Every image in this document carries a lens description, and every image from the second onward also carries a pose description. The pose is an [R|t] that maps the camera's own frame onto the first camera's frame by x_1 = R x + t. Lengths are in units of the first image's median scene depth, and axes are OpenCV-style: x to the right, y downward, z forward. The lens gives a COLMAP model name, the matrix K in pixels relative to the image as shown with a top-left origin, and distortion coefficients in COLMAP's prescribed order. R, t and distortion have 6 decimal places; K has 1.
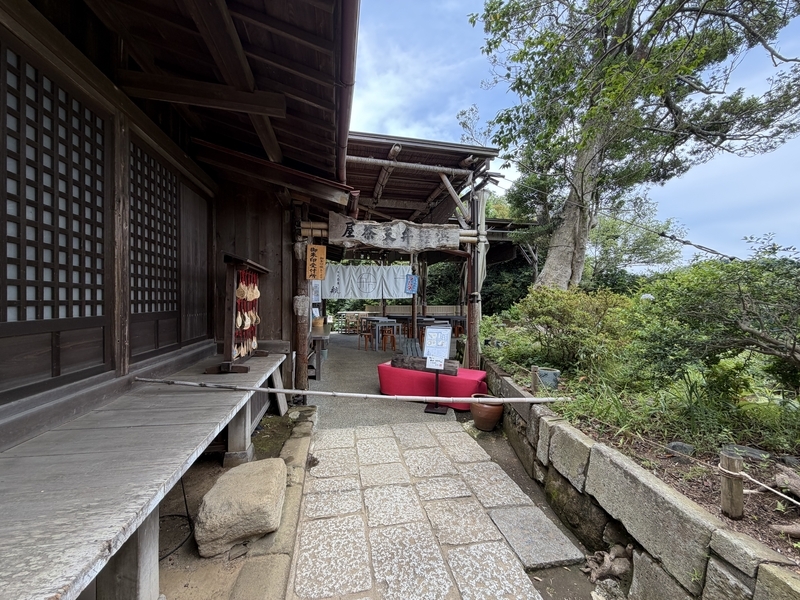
lens RADIAL K [[321.5, 0, 399.8], [0, 321.5, 299.1], [0, 0, 1]] dist [0.001989, 0.000037]
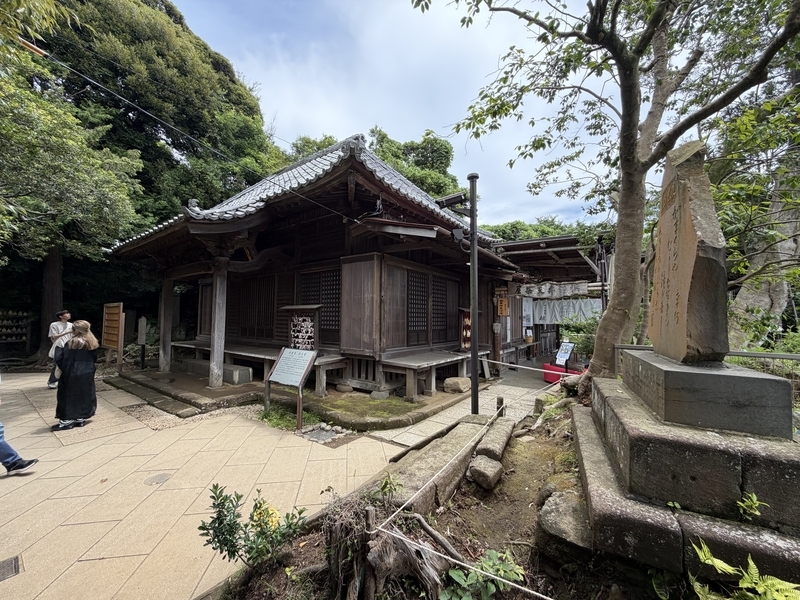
lens RADIAL K [[321.5, 0, 398.1], [0, 321.5, 300.7], [0, 0, 1]] dist [0.001989, 0.000037]
pose [[0.680958, -0.037475, -0.731363, 0.779167], [-0.008044, 0.998247, -0.058640, -0.028809], [0.732278, 0.045814, 0.679463, -0.873237]]
